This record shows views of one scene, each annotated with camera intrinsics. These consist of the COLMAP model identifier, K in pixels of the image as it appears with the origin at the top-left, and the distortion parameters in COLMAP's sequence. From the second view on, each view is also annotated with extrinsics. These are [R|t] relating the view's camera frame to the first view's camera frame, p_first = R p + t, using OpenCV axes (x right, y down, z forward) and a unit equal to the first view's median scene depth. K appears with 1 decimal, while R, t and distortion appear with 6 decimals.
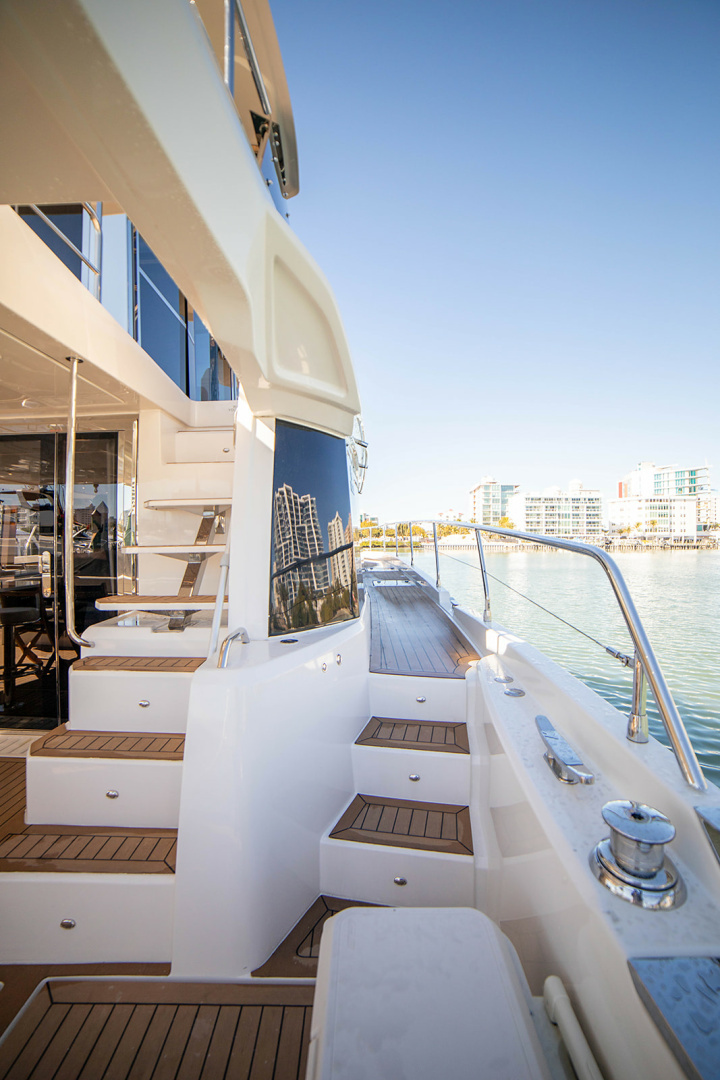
lens RADIAL K [[437.7, 0, 356.2], [0, 437.7, 537.5], [0, 0, 1]] dist [-0.107823, 0.037102]
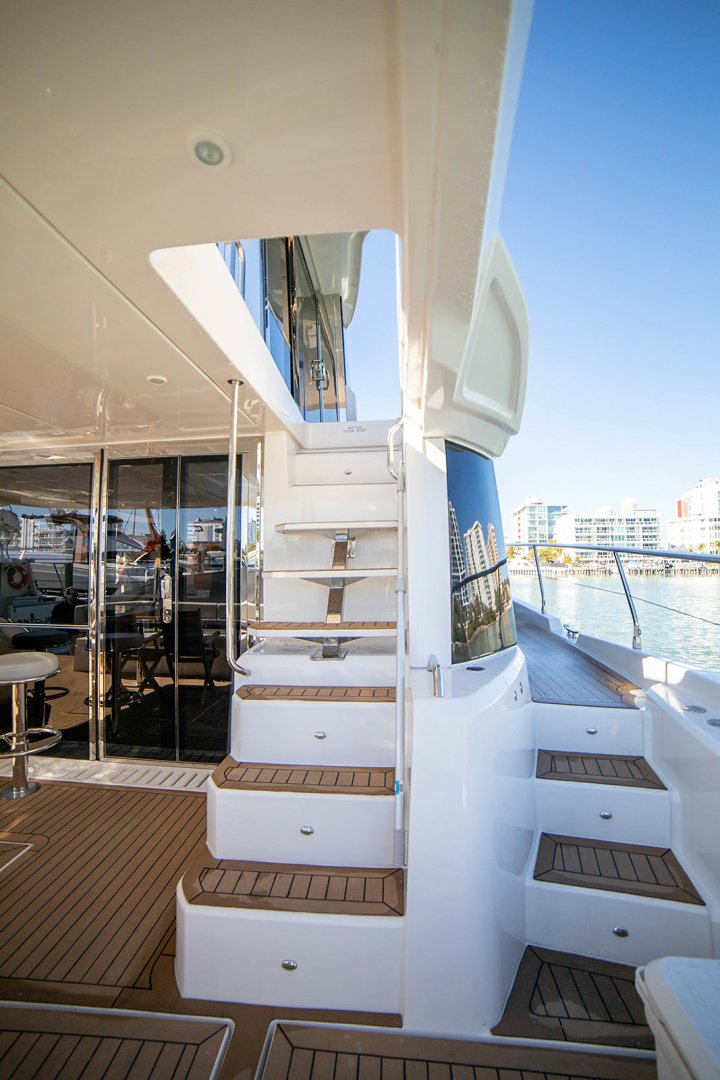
lens RADIAL K [[457.0, 0, 360.0], [0, 457.0, 540.0], [0, 0, 1]] dist [-0.105718, 0.037266]
pose [[0.996753, -0.005604, -0.080323, -0.299432], [0.001665, 0.998796, -0.049021, 0.001753], [0.080501, 0.048728, 0.995563, -0.025077]]
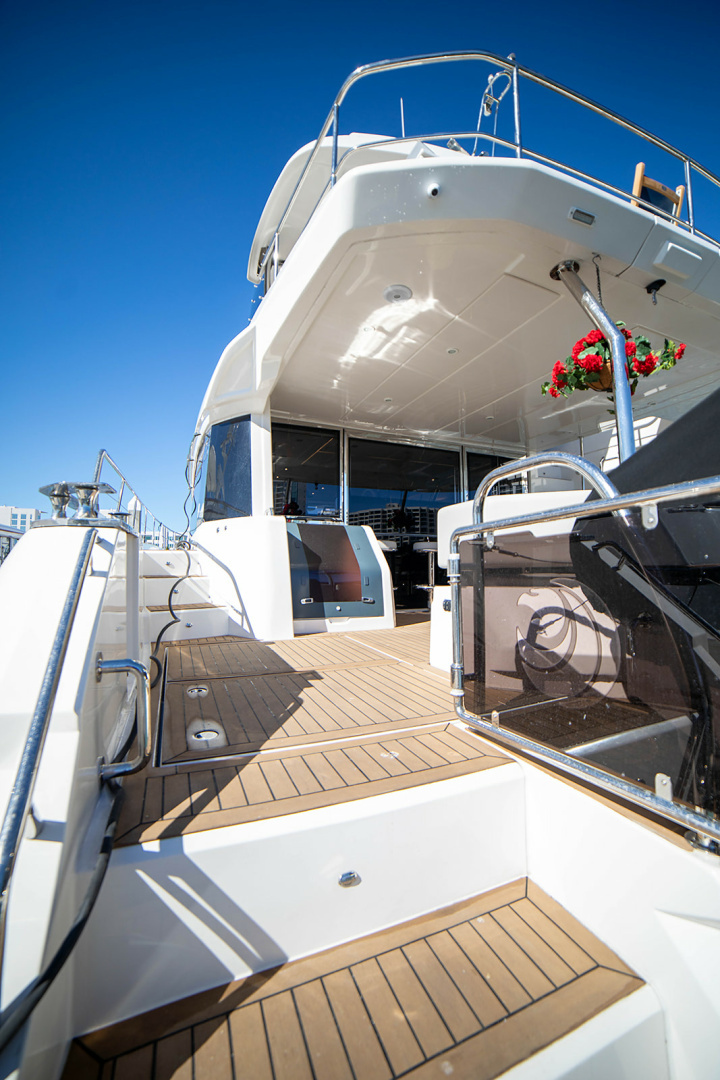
lens RADIAL K [[437.7, 0, 356.2], [0, 437.7, 537.5], [0, 0, 1]] dist [-0.107823, 0.037102]
pose [[0.921854, 0.032490, 0.386174, -3.240299], [-0.002608, 0.996977, -0.077652, 0.478575], [-0.387529, 0.070576, 0.919152, -0.986033]]
